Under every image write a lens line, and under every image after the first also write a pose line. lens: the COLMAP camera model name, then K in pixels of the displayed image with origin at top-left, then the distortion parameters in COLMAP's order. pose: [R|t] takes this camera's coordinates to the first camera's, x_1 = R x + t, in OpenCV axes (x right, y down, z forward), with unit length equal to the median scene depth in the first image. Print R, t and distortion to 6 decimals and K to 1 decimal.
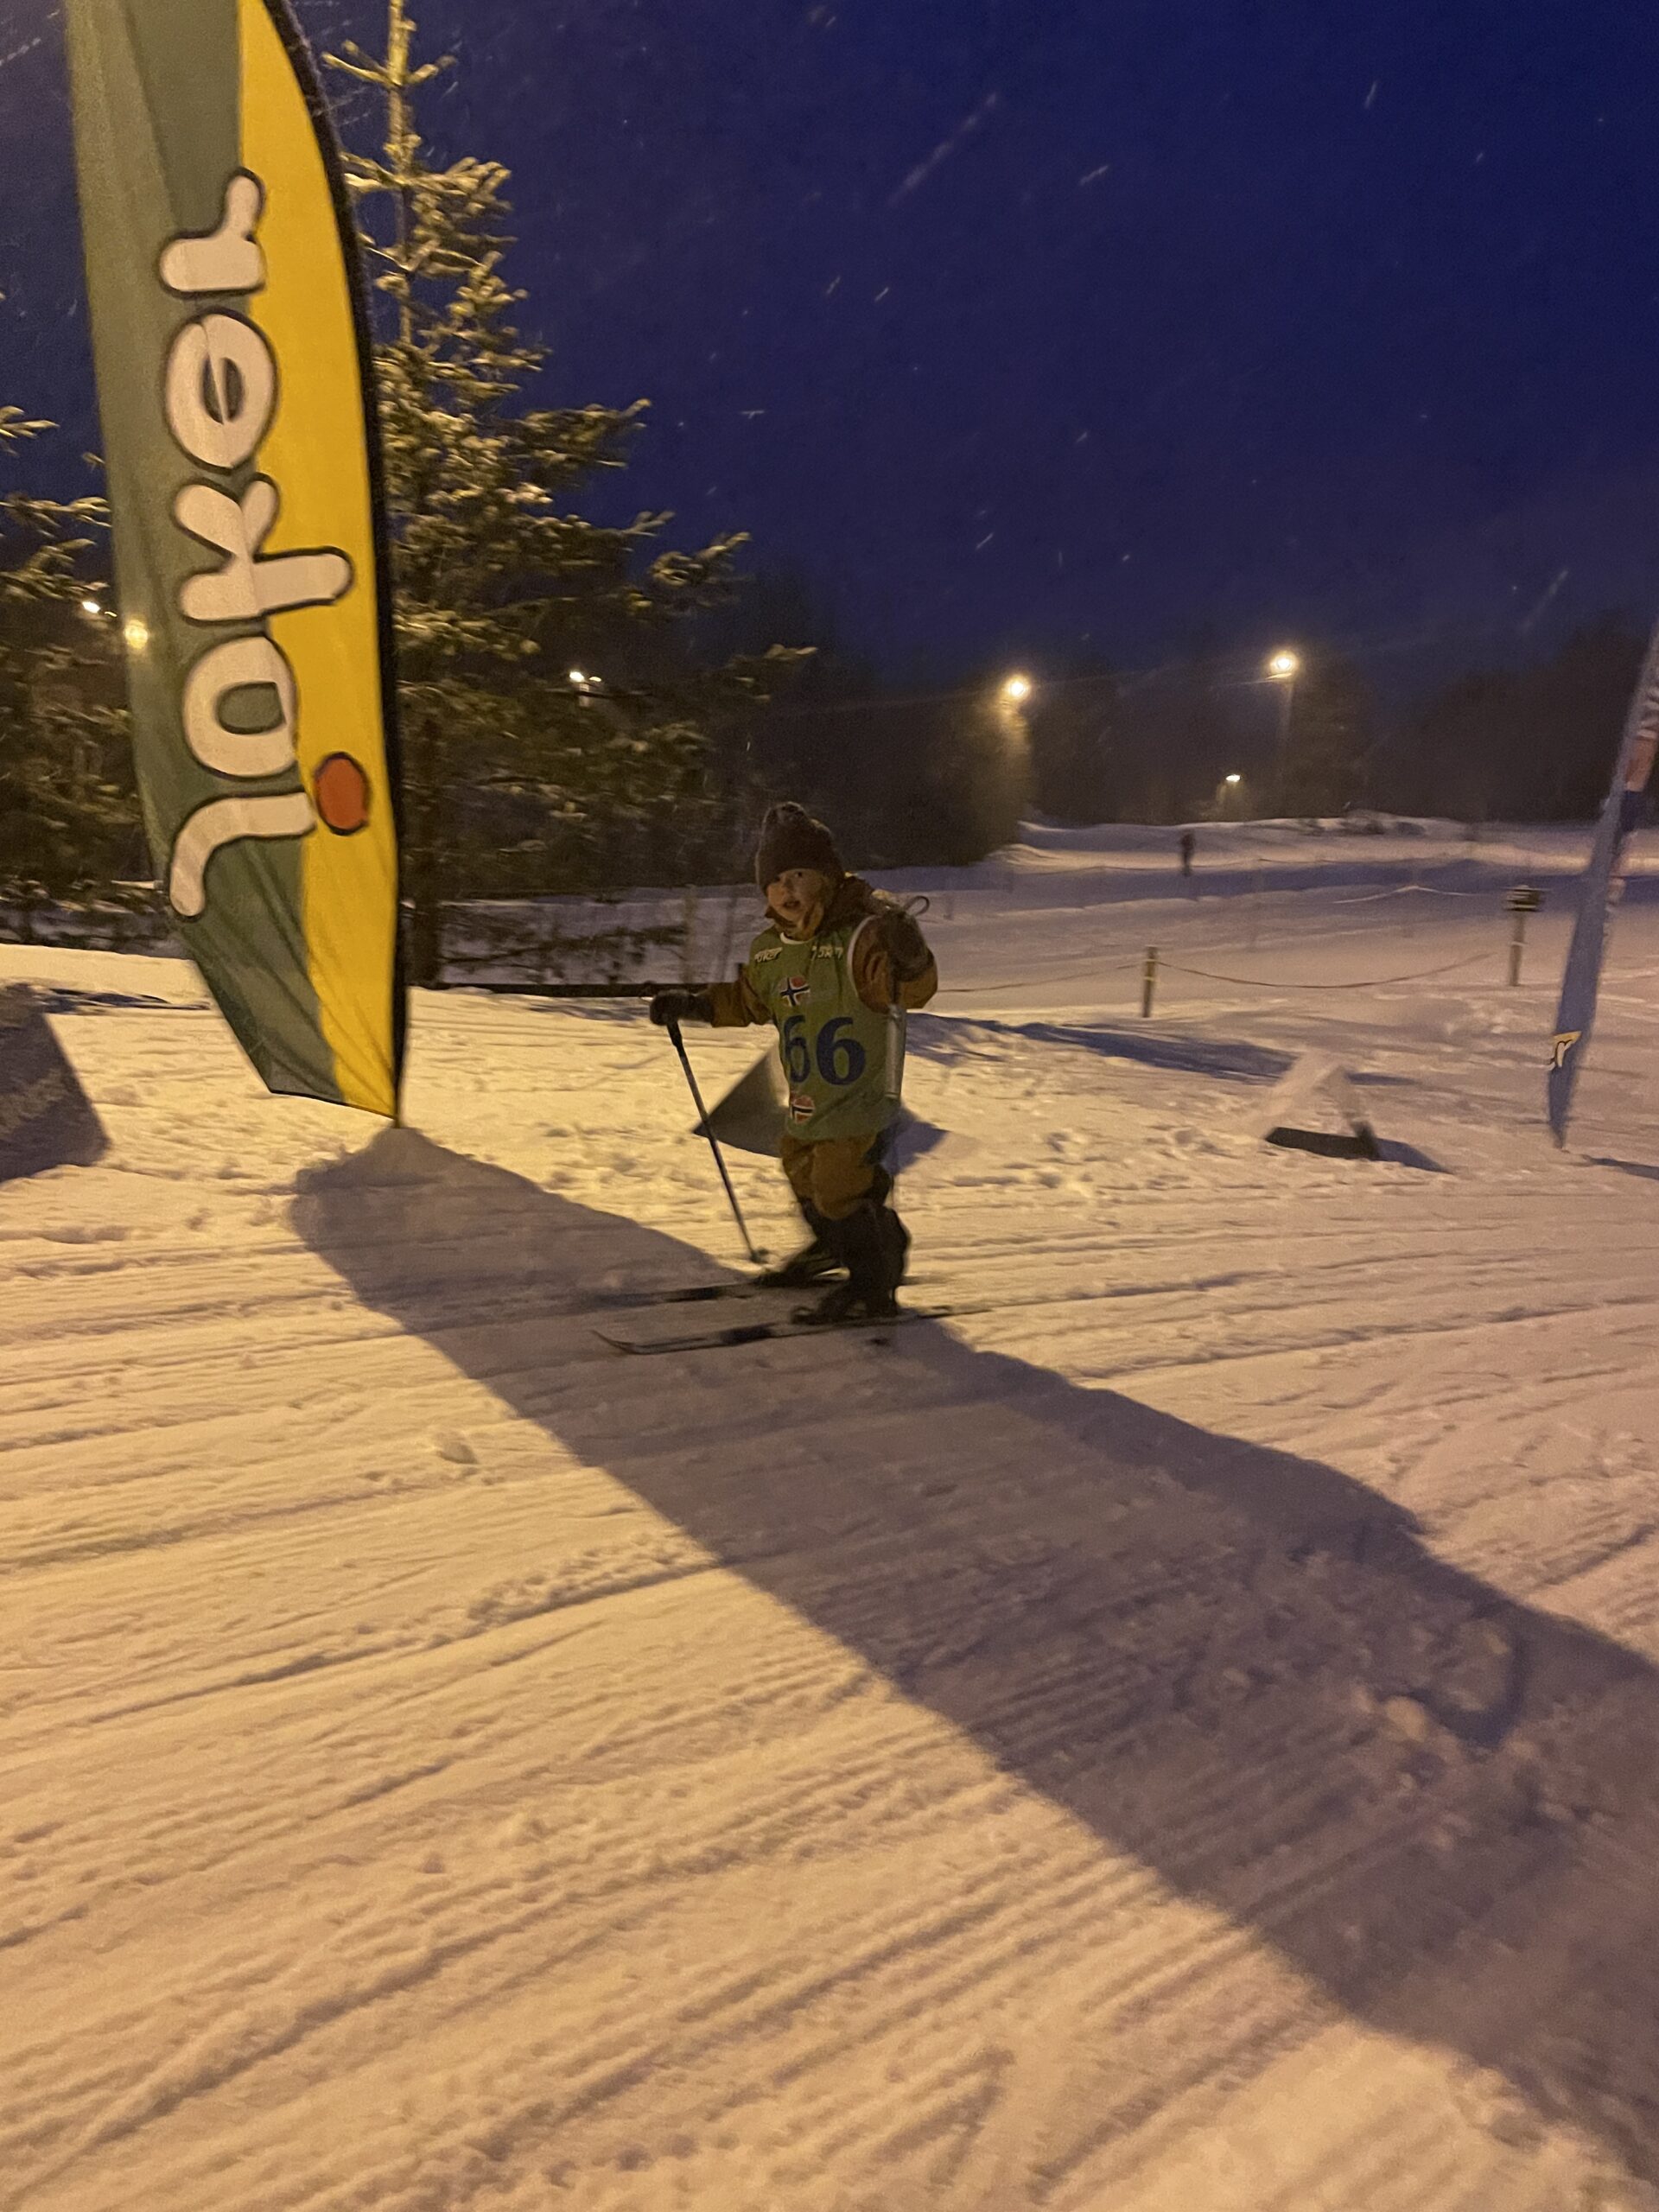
lens RADIAL K [[1659.2, 0, 808.0], [0, 1659.2, 1056.5], [0, 0, 1]] dist [0.086365, -0.107618]
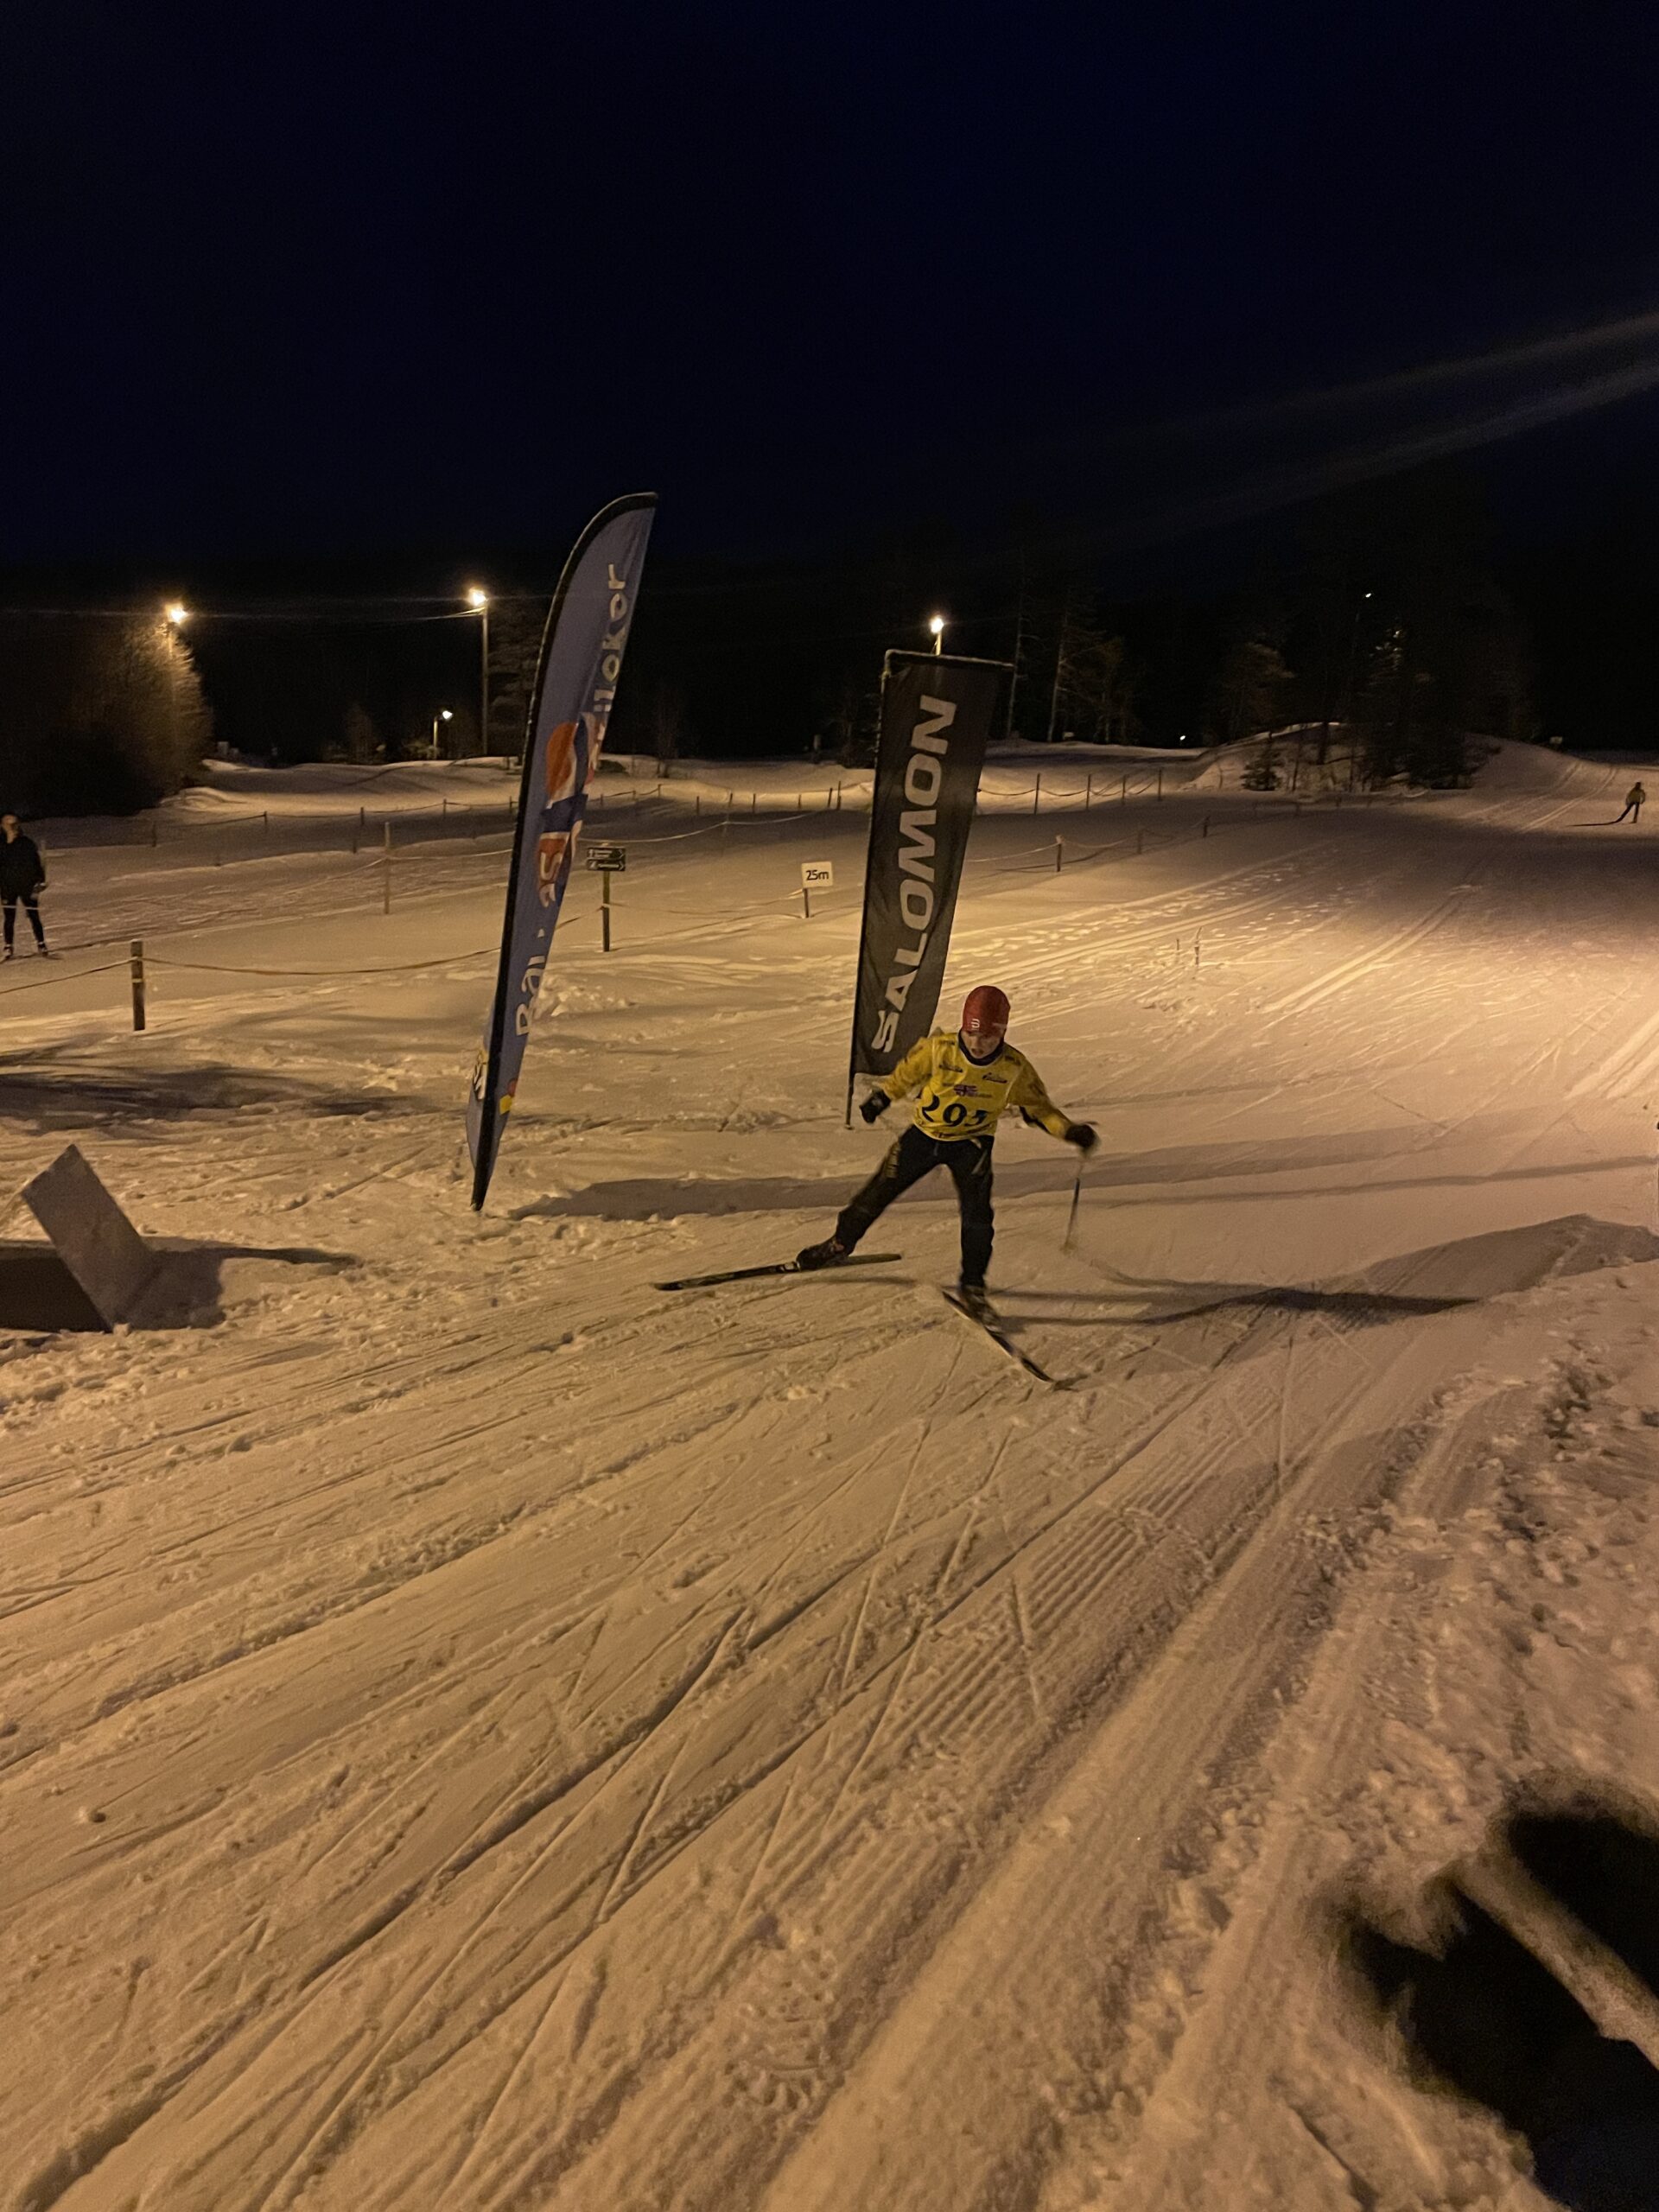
lens RADIAL K [[1659.2, 0, 817.9], [0, 1659.2, 1065.8], [0, 0, 1]] dist [0.086365, -0.107618]
pose [[0.903246, -0.094718, 0.418540, 0.574658], [0.076417, 0.995250, 0.060315, -0.107663], [-0.422265, -0.022496, 0.906193, 0.452092]]
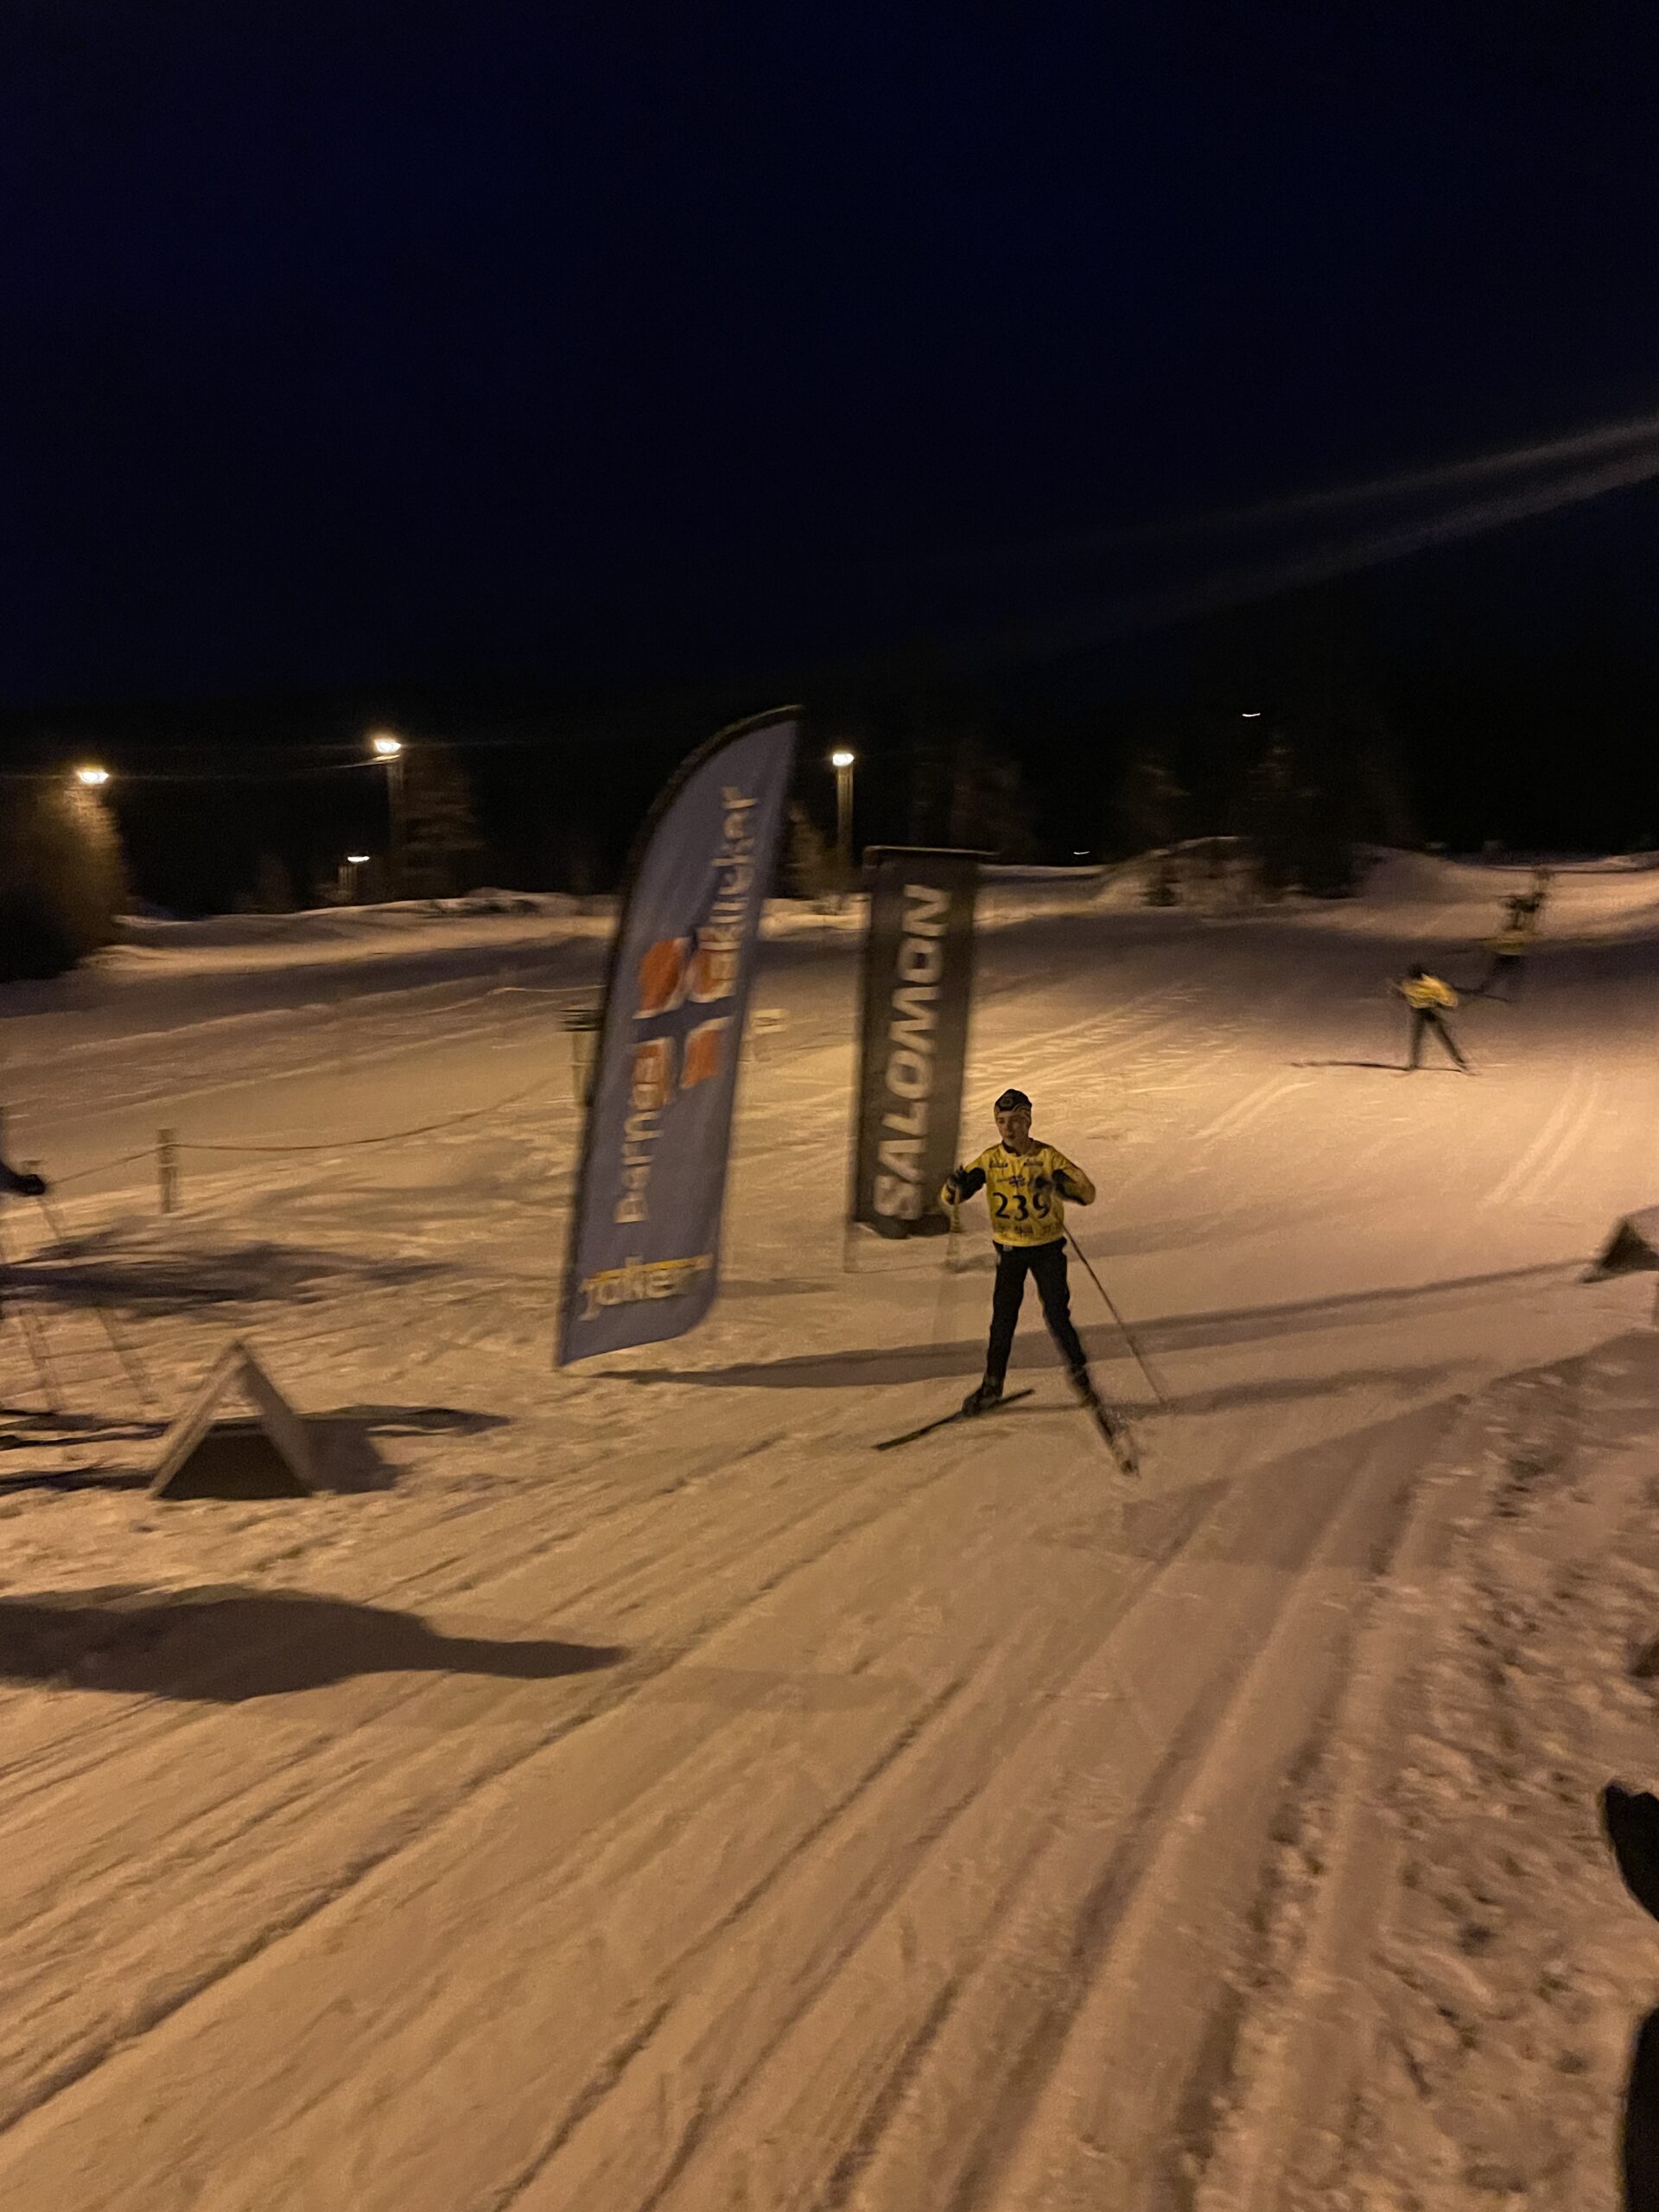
lens RADIAL K [[1659.2, 0, 814.4], [0, 1659.2, 1095.1], [0, 0, 1]] dist [0.086365, -0.107618]
pose [[0.875971, -0.113741, 0.468763, 0.346767], [0.122350, 0.992412, 0.012167, -0.190428], [-0.466590, 0.046695, 0.883240, 0.273824]]
